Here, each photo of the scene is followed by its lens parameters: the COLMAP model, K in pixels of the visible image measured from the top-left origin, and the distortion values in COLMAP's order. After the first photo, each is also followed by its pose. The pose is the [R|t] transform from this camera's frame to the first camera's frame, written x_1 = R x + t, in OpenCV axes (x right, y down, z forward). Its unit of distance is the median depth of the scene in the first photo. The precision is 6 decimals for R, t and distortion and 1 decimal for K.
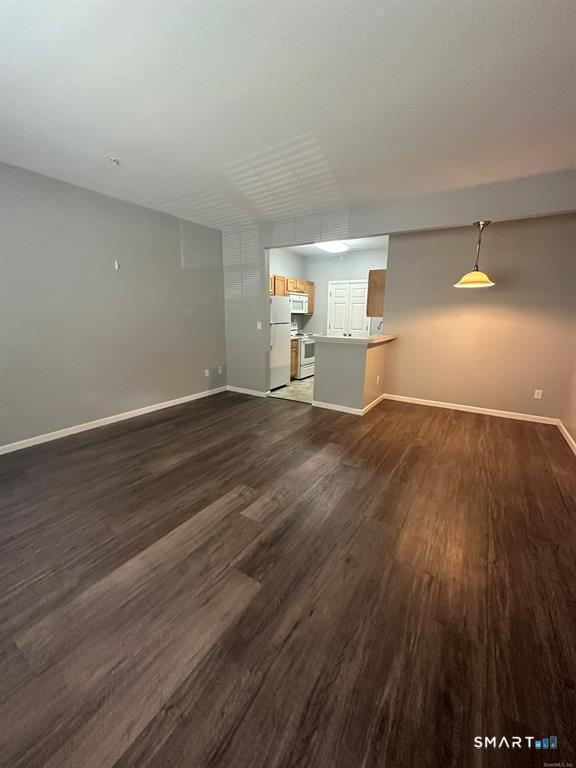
lens RADIAL K [[307.2, 0, 287.3], [0, 307.2, 383.4], [0, 0, 1]] dist [-0.003455, 0.000281]
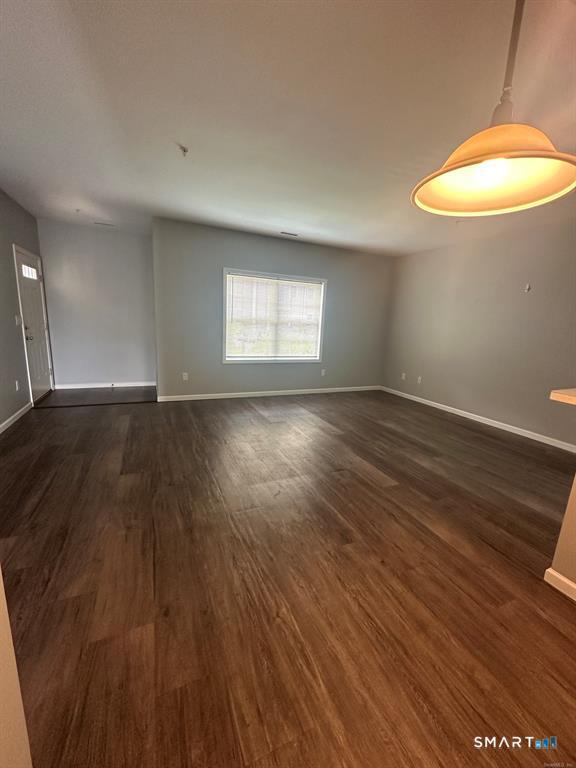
lens RADIAL K [[307.2, 0, 288.5], [0, 307.2, 383.6], [0, 0, 1]] dist [-0.003455, 0.000281]
pose [[-0.546564, 0.128928, -0.827433, 0.930199], [-0.243395, 0.920964, 0.304278, -0.221374], [0.801266, 0.367700, -0.471985, 1.063217]]
